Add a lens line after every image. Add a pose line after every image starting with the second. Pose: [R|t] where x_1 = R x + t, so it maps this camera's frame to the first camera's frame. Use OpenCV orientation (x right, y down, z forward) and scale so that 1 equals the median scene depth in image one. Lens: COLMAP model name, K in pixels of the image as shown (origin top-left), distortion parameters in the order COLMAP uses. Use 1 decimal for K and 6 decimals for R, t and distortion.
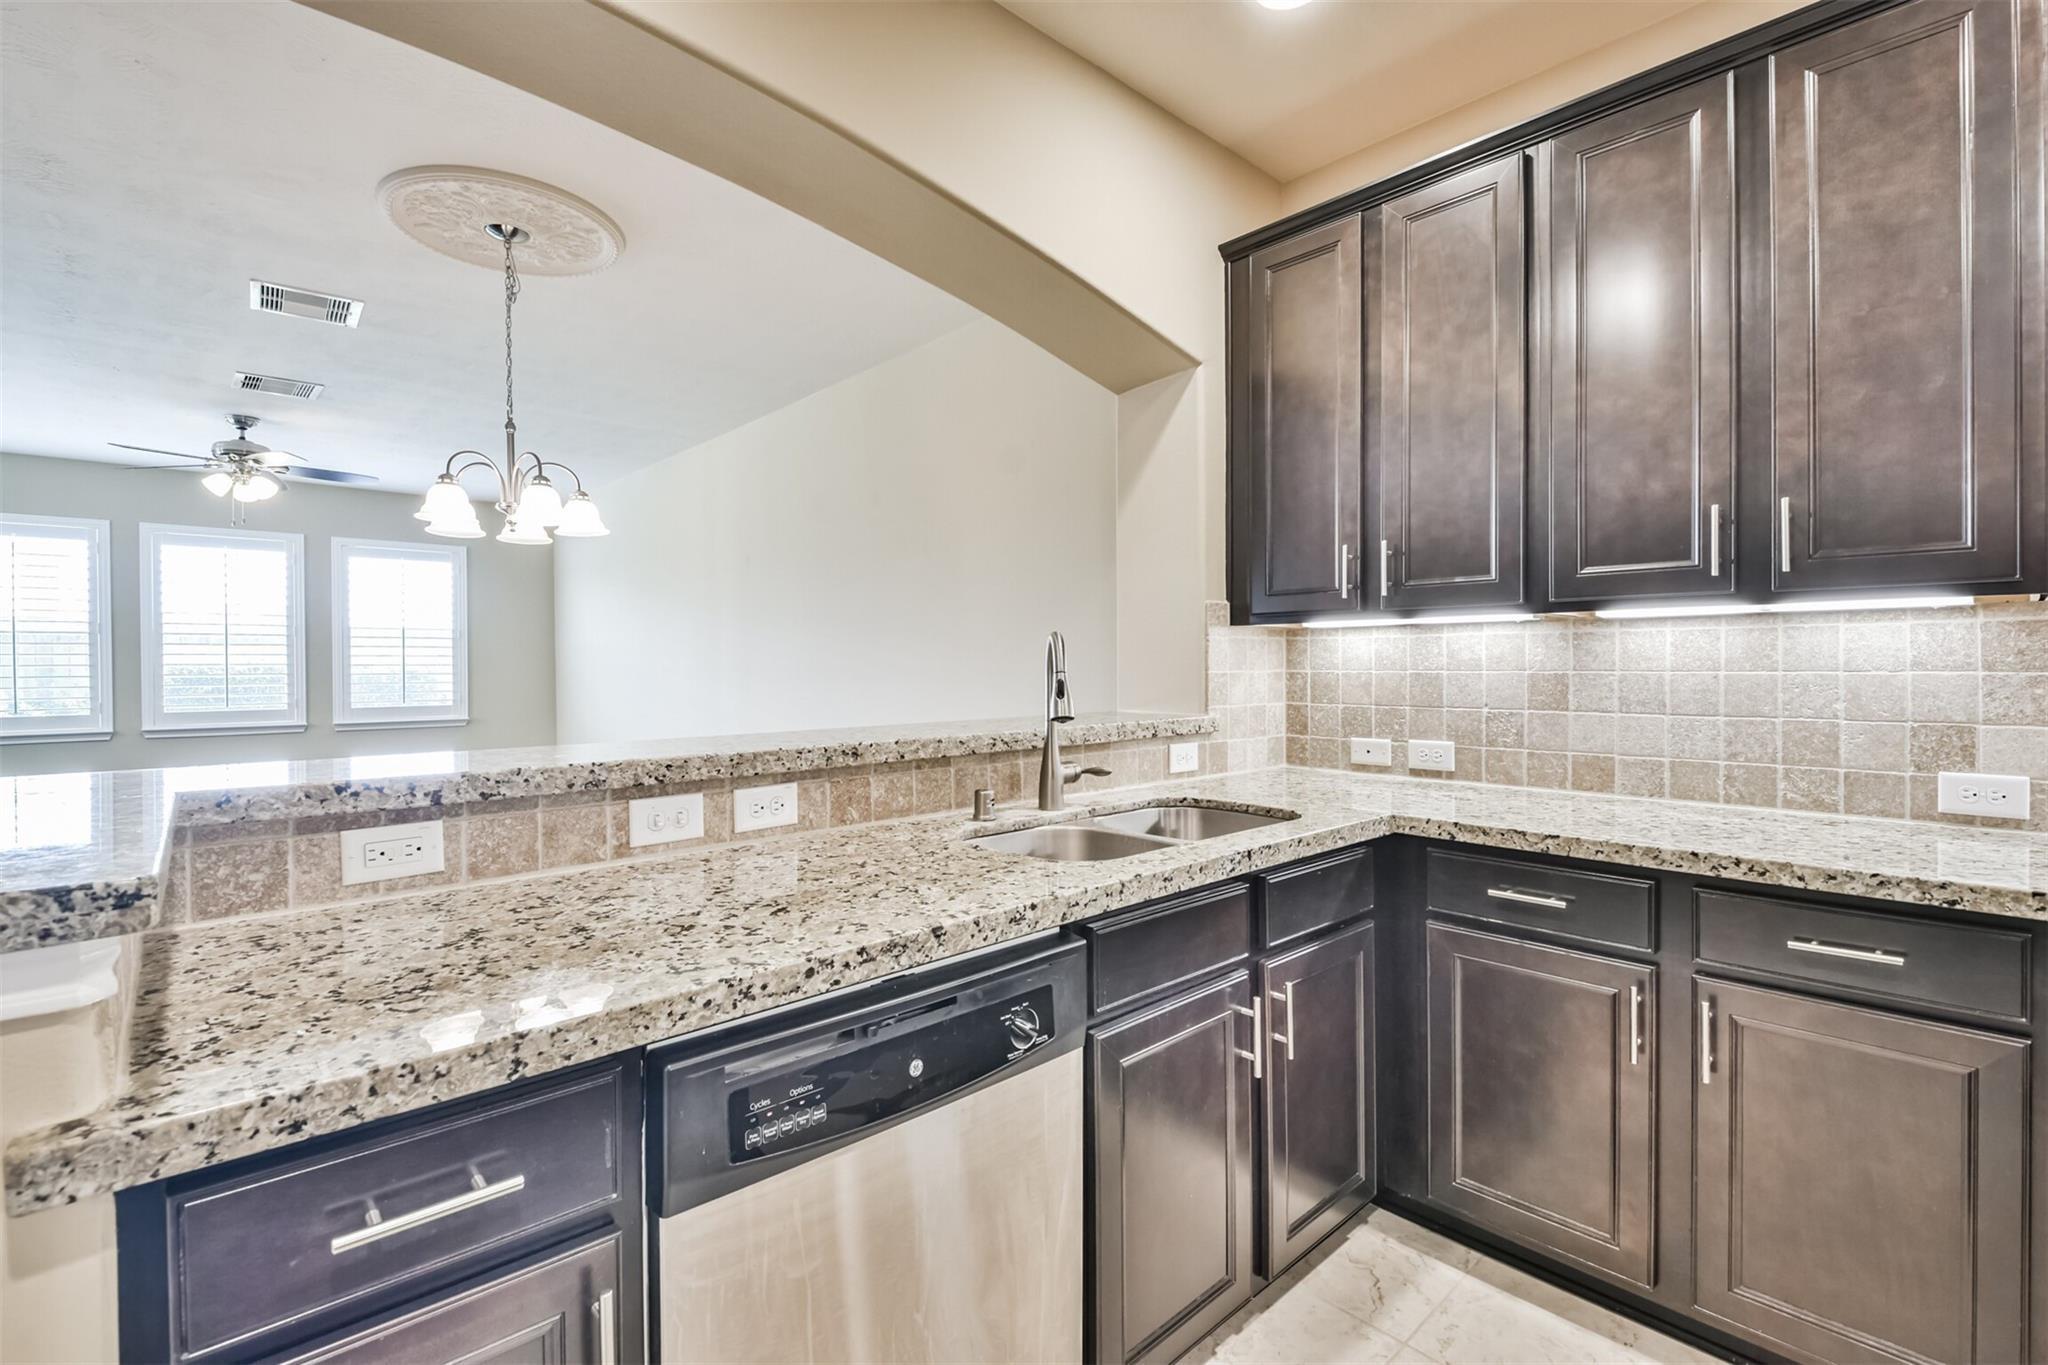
lens RADIAL K [[896.7, 0, 1017.1], [0, 896.7, 673.4], [0, 0, 1]] dist [0.019937, -0.013895]
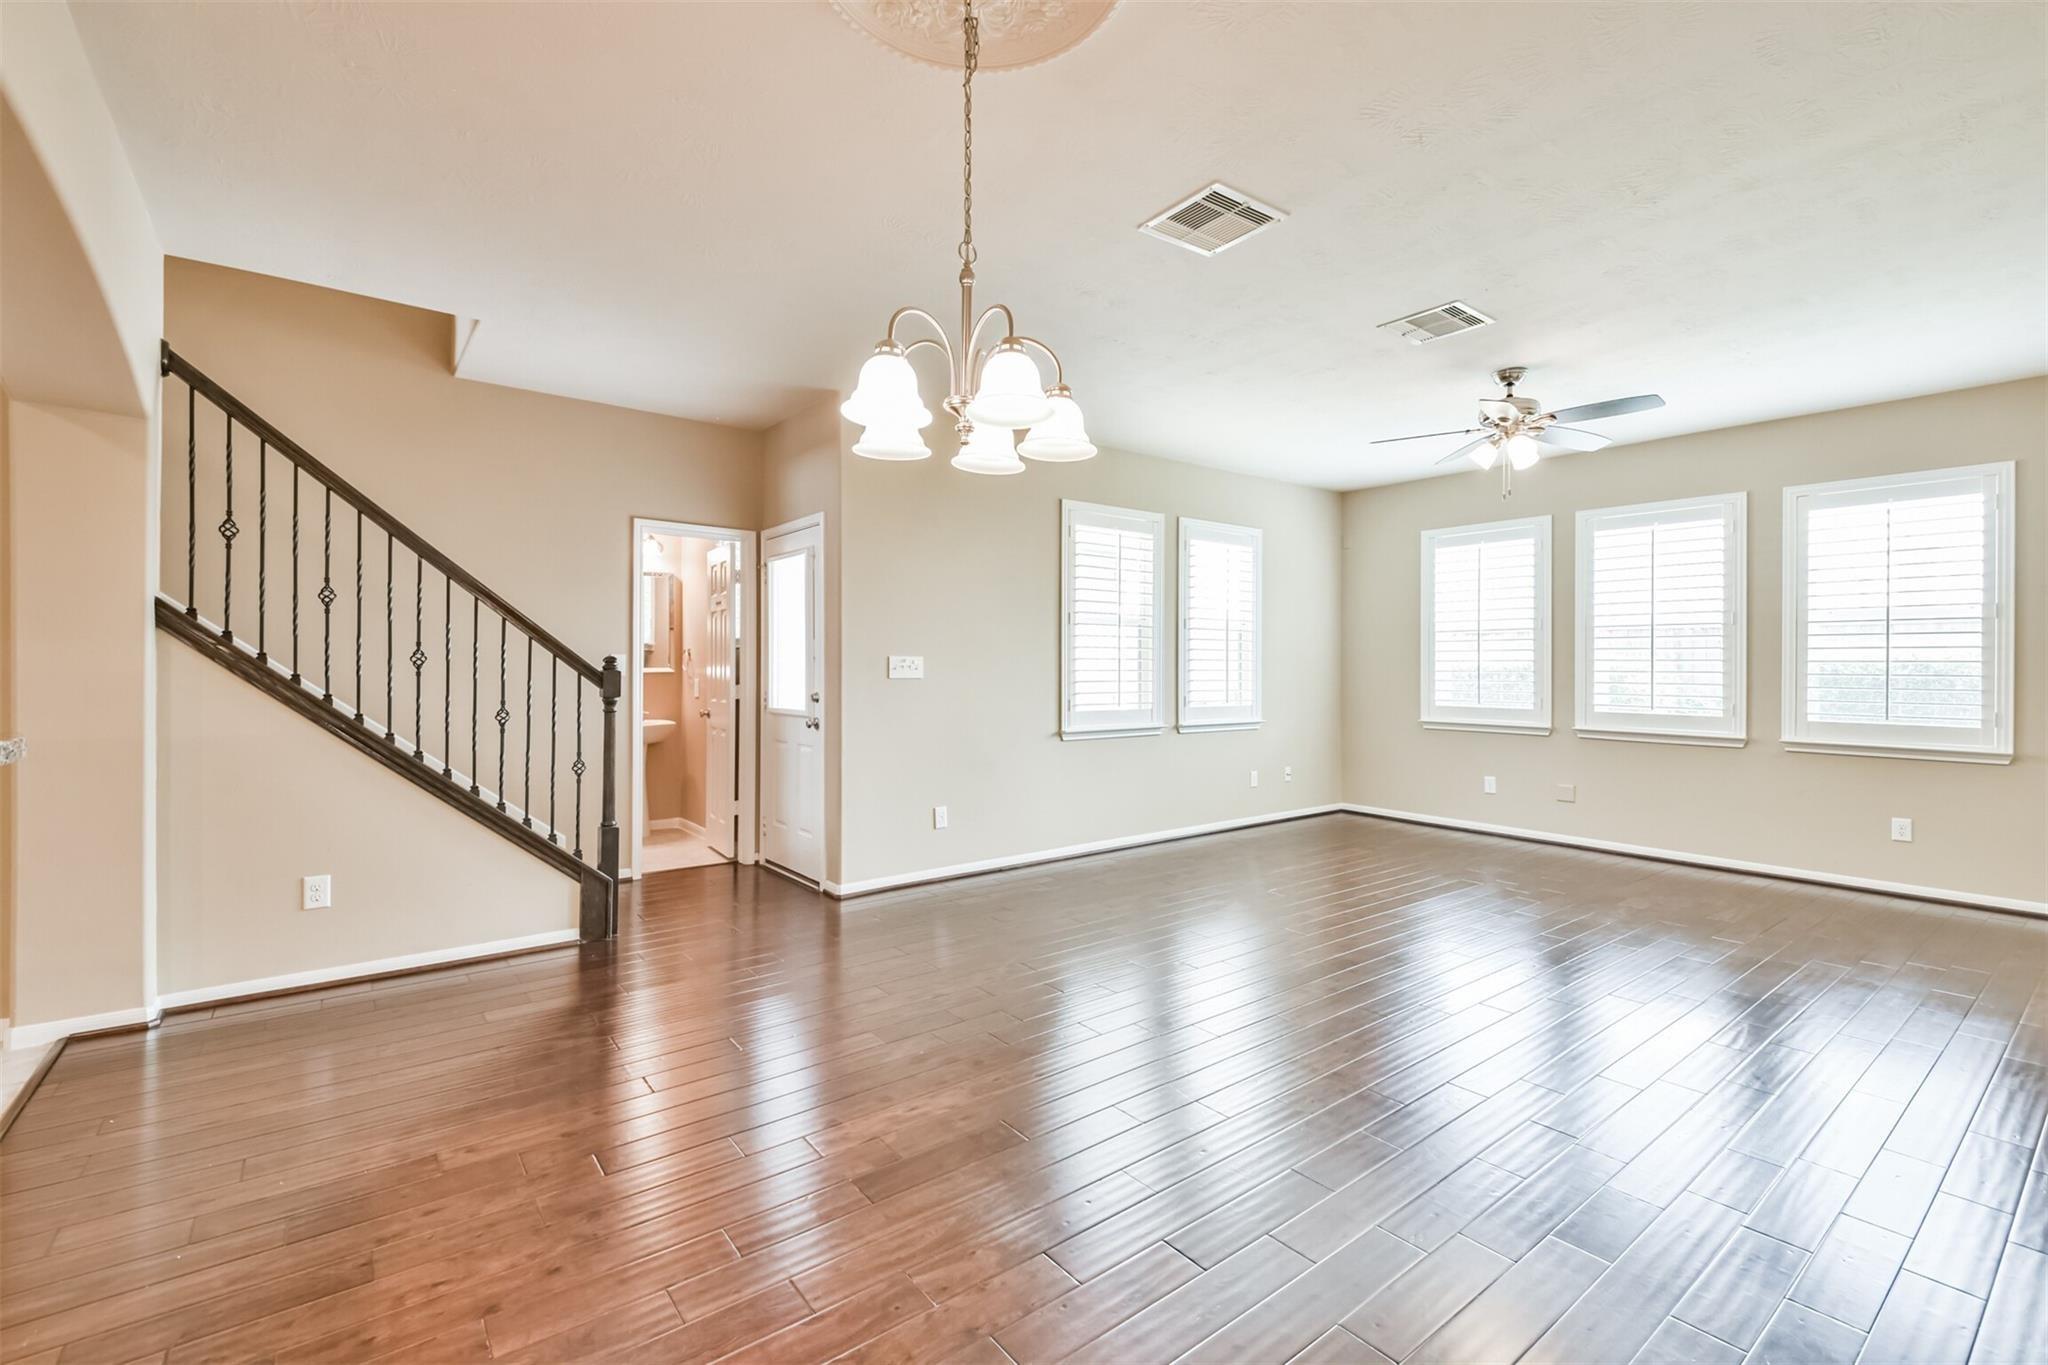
lens RADIAL K [[896.7, 0, 1027.2], [0, 896.7, 677.1], [0, 0, 1]] dist [0.019937, -0.013895]
pose [[-0.082148, 0.019923, -0.996421, 0.098896], [-0.013623, 0.999684, 0.021112, -0.017096], [0.996527, 0.015309, -0.081850, 1.820642]]
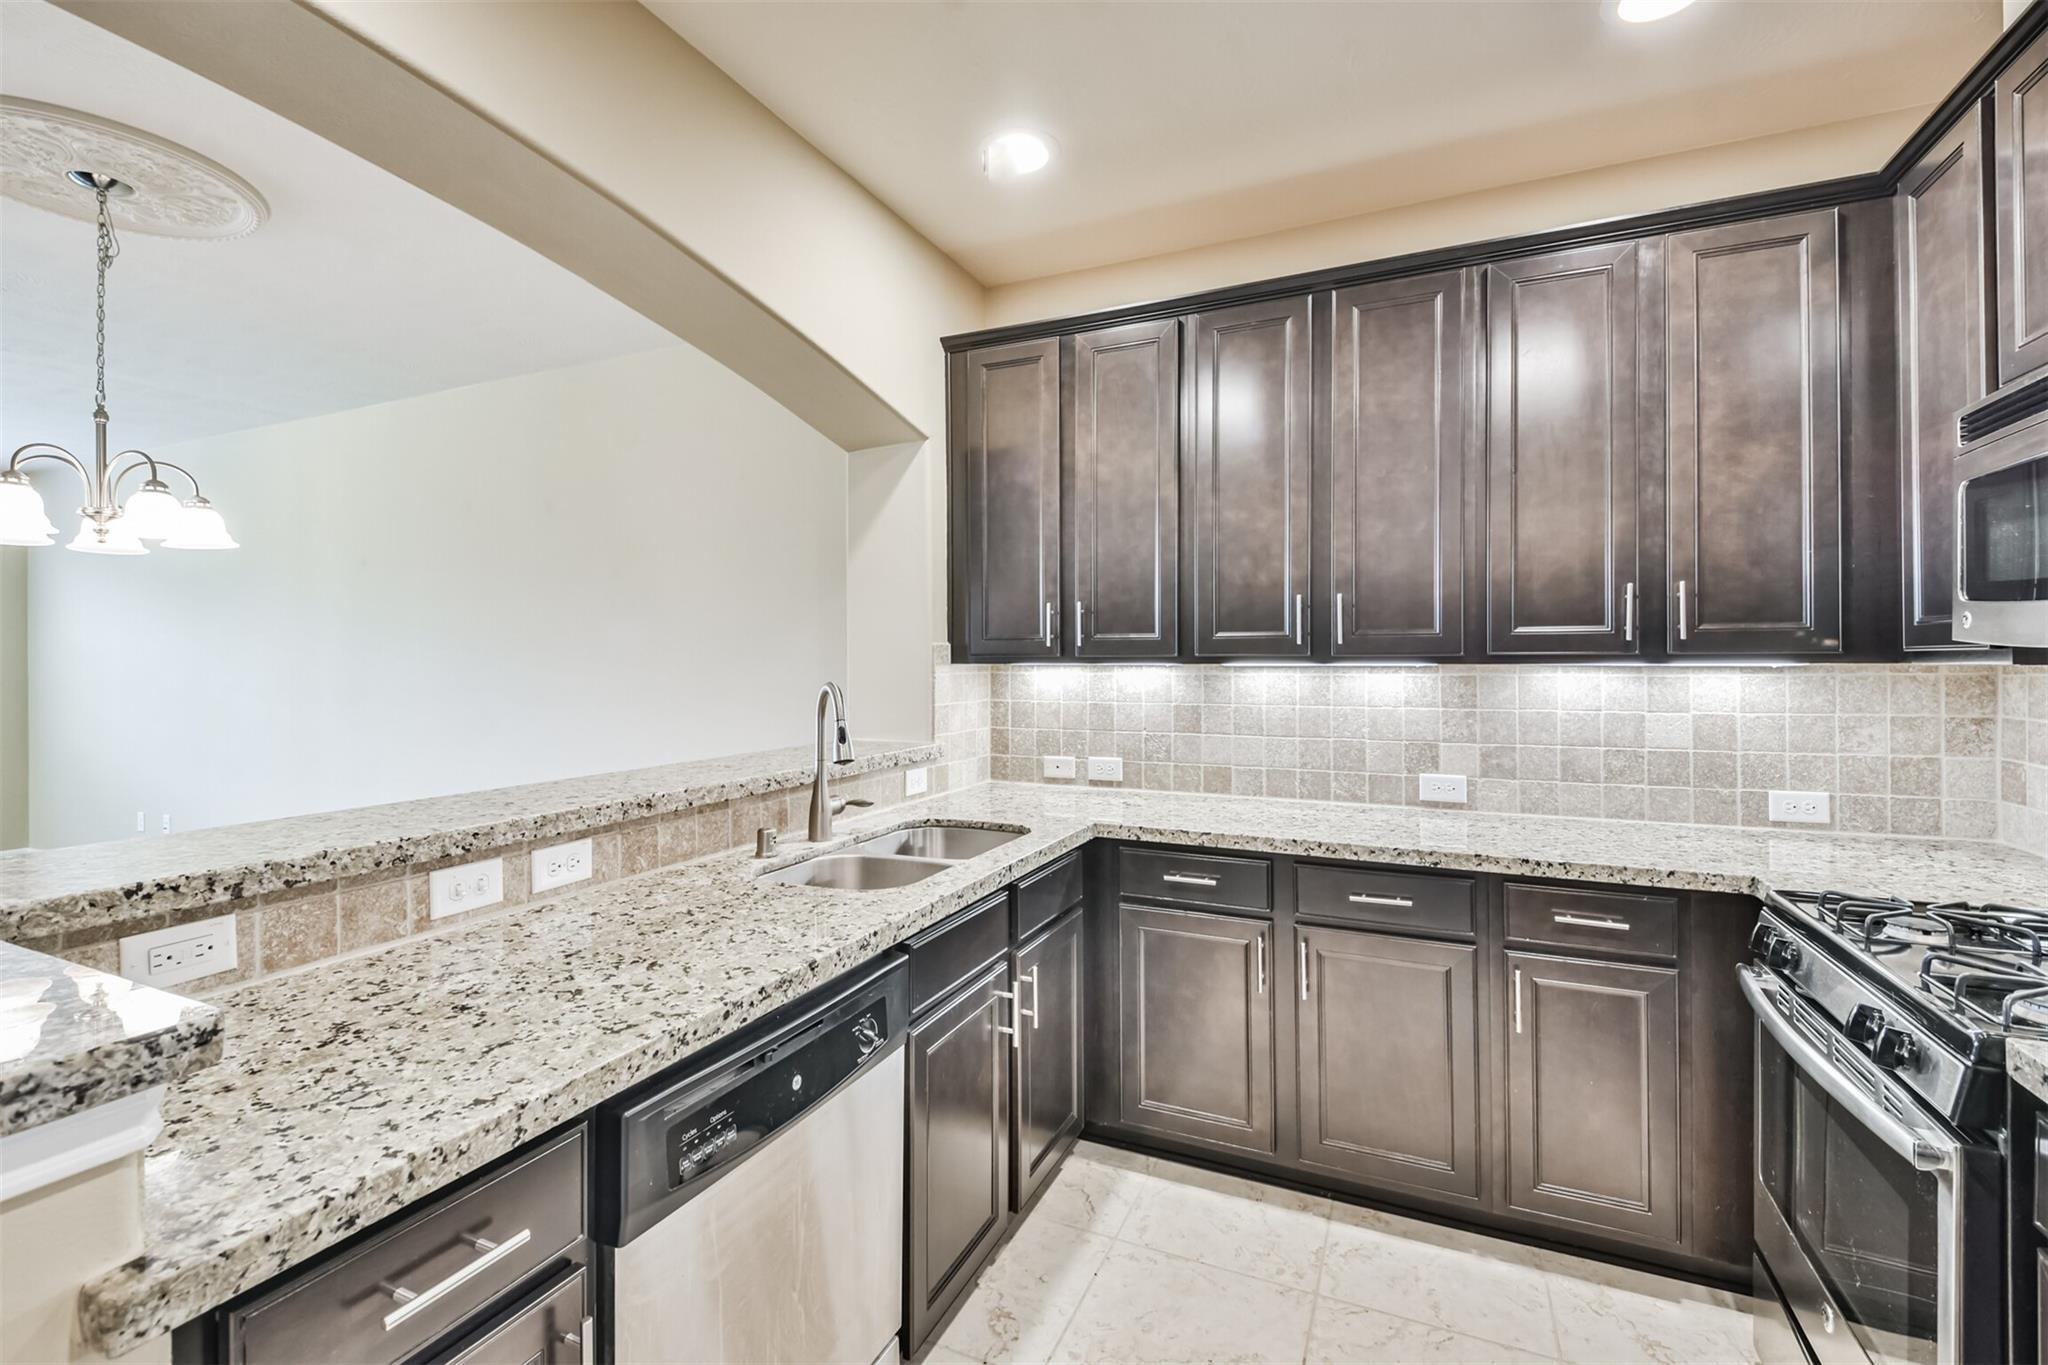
lens RADIAL K [[896.7, 0, 1010.3], [0, 896.7, 658.0], [0, 0, 1]] dist [0.019937, -0.013895]
pose [[0.921441, 0.001560, 0.388515, -0.193224], [0.003647, 0.999913, -0.012663, -0.064607], [-0.388501, 0.013085, 0.921356, -0.128434]]
